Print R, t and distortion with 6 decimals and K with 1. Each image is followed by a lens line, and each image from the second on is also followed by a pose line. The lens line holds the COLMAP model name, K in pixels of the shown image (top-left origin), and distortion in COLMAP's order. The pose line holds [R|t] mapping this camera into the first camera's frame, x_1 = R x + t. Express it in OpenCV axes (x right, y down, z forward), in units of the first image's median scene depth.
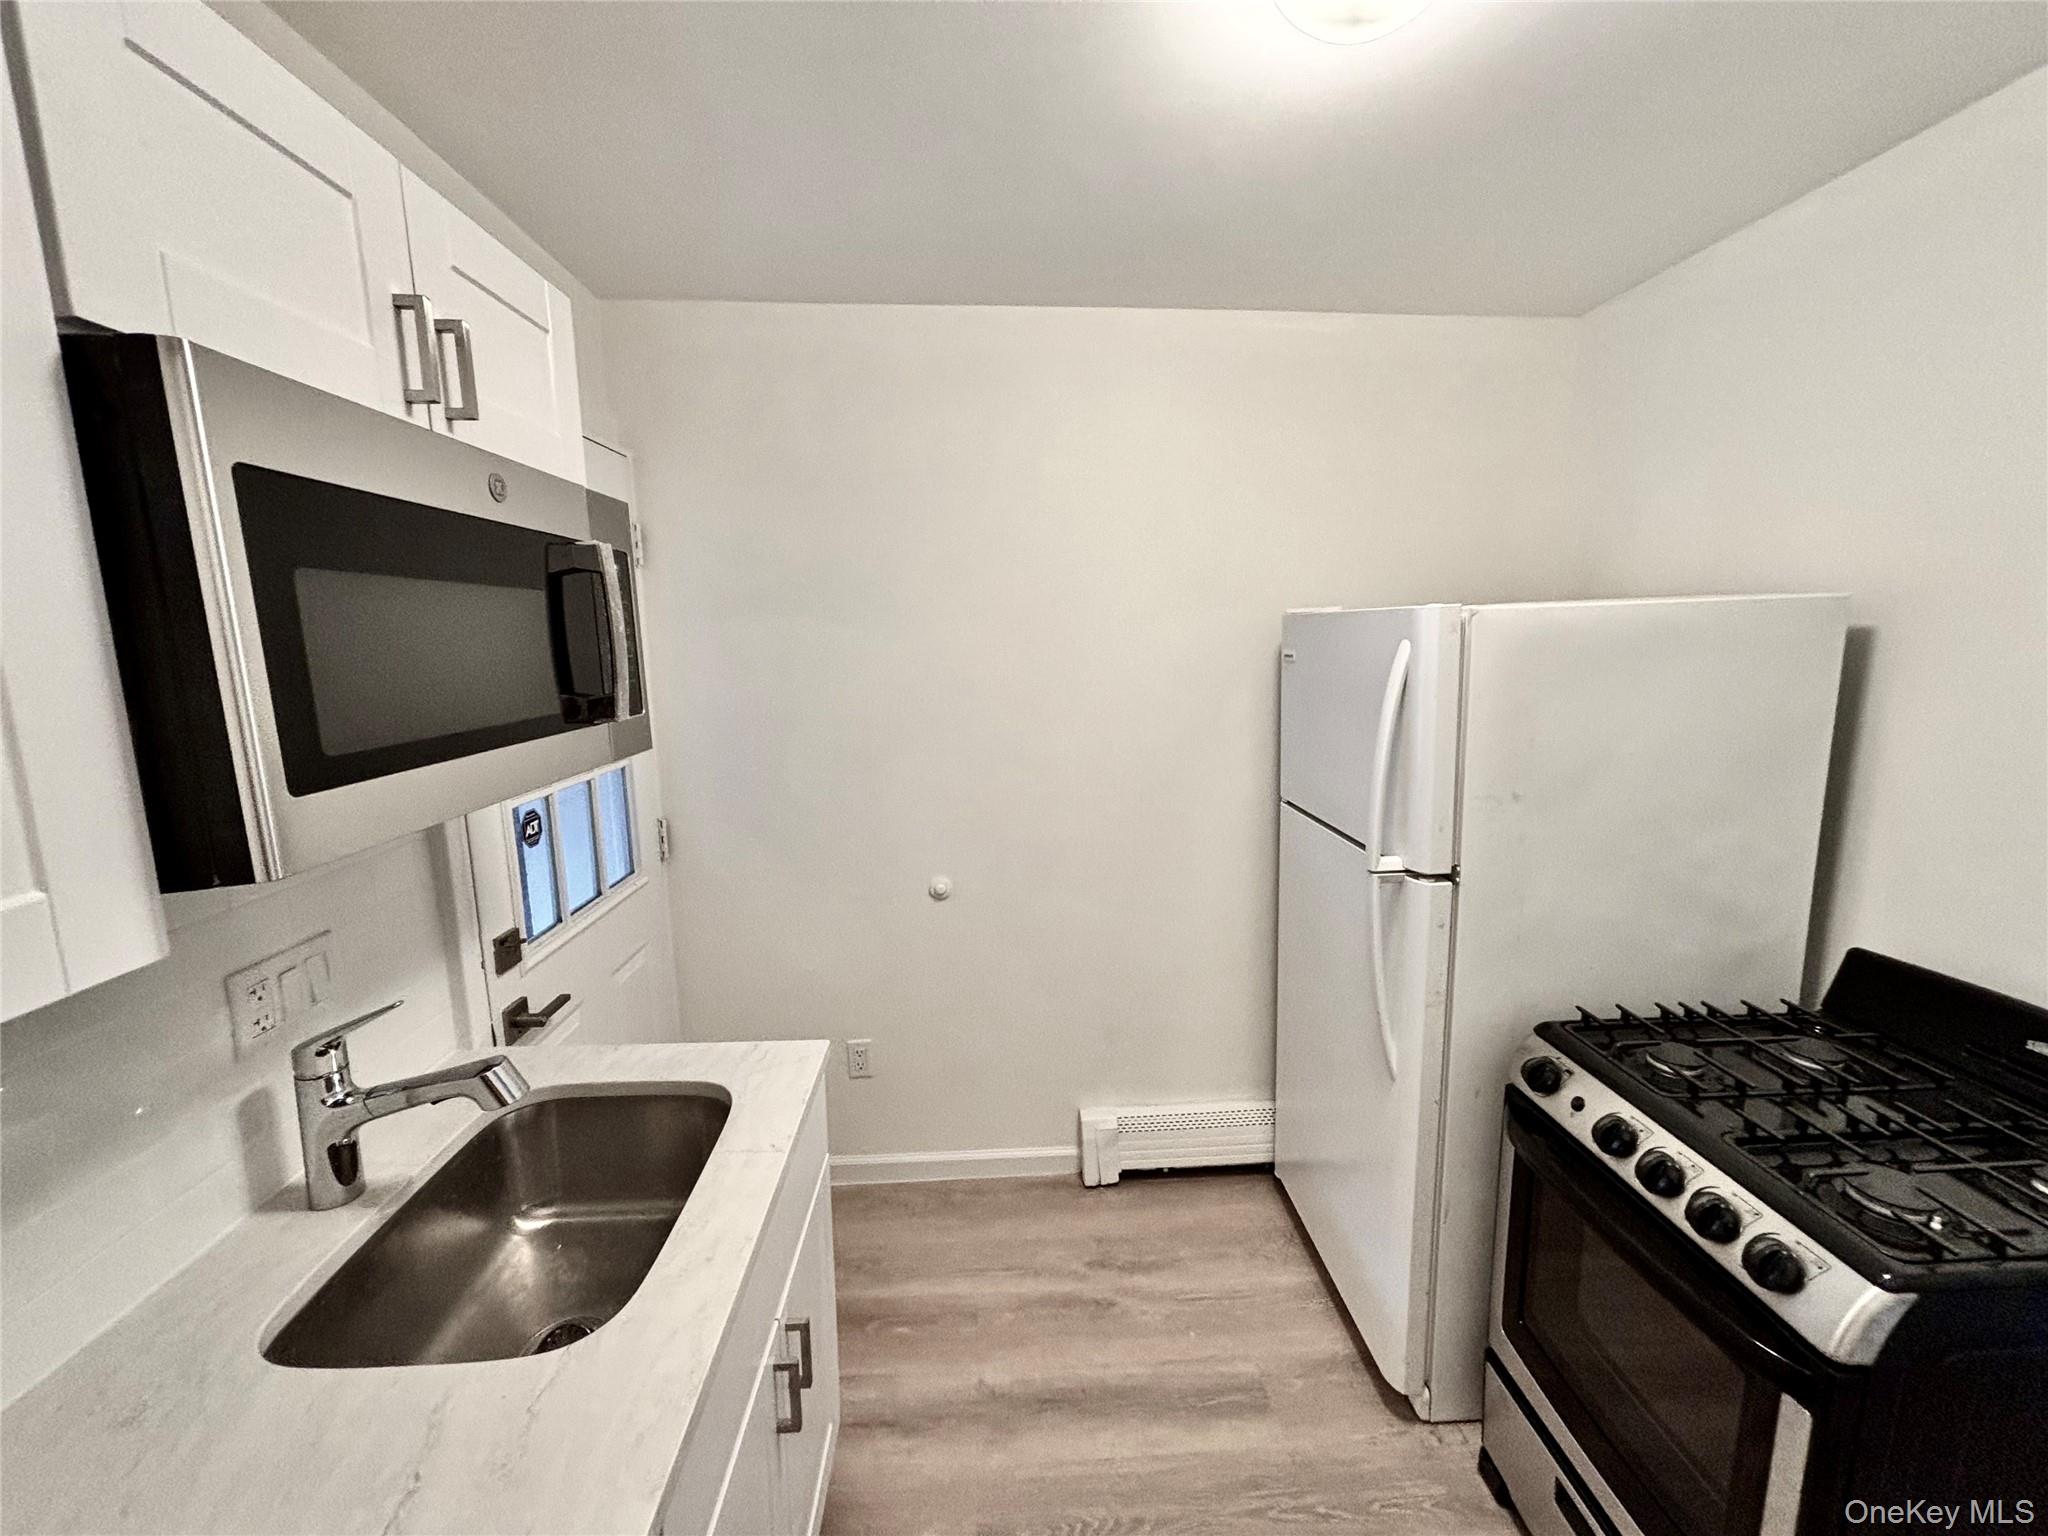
lens RADIAL K [[825.2, 0, 1019.4], [0, 825.2, 759.7], [0, 0, 1]] dist [0.002072, -0.000037]
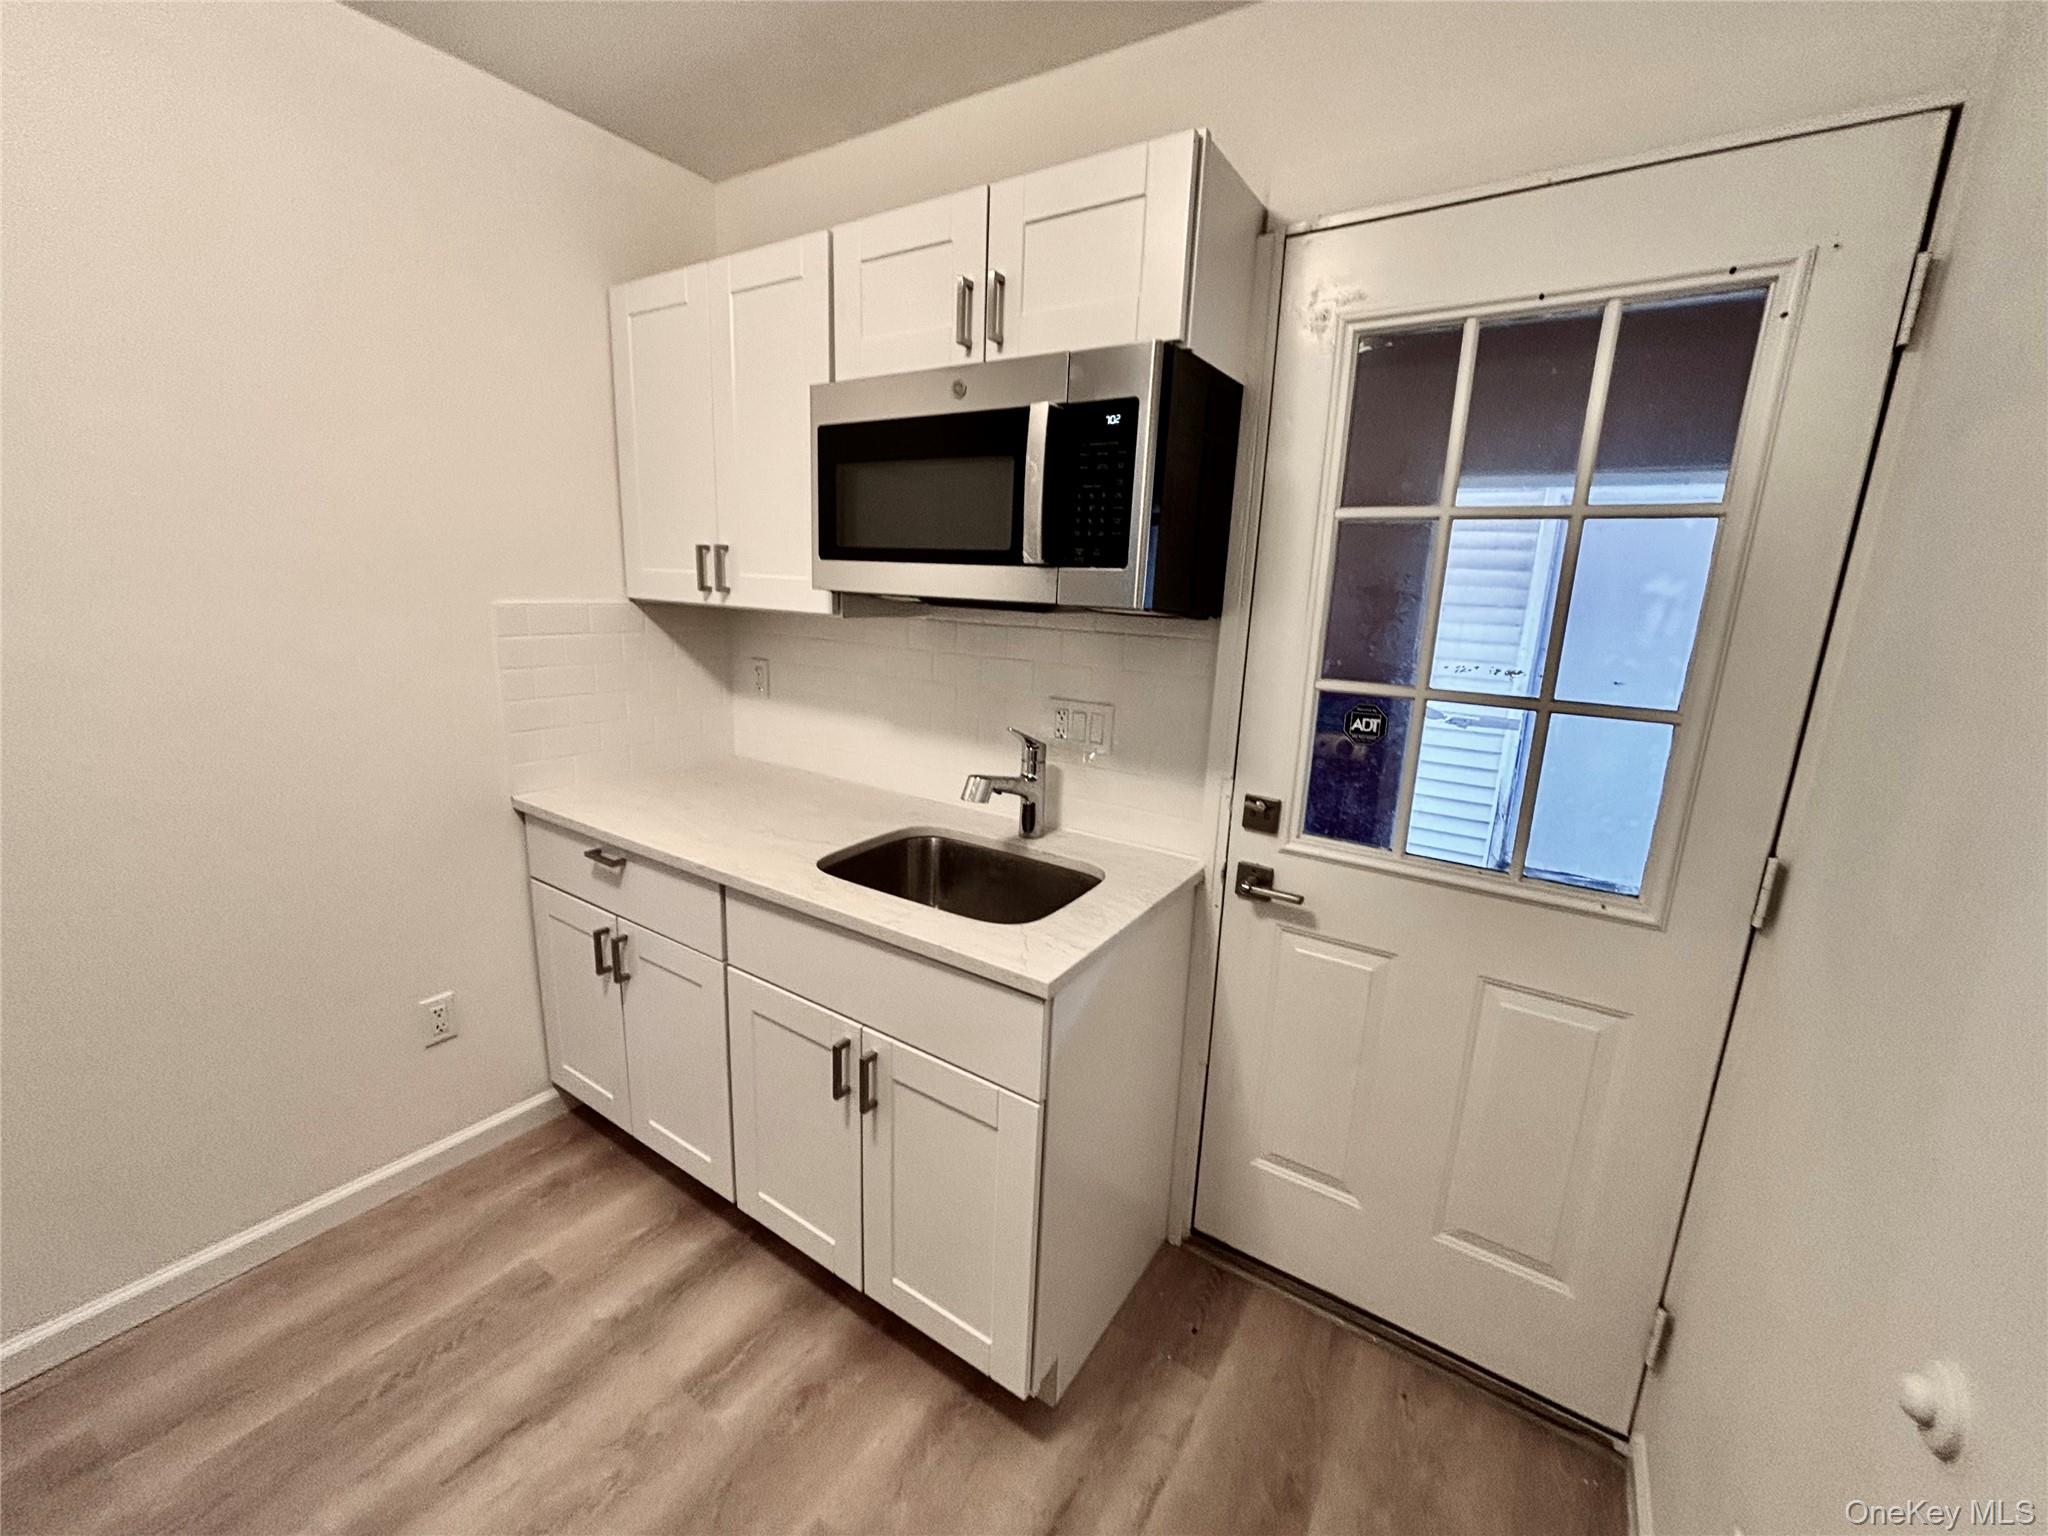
lens RADIAL K [[825.2, 0, 1019.4], [0, 825.2, 759.7], [0, 0, 1]] dist [0.002072, -0.000037]
pose [[-0.584894, 0.153022, -0.796545, 0.384725], [-0.159981, 0.940988, 0.298242, -0.097154], [0.795176, 0.301872, -0.525897, 1.292219]]
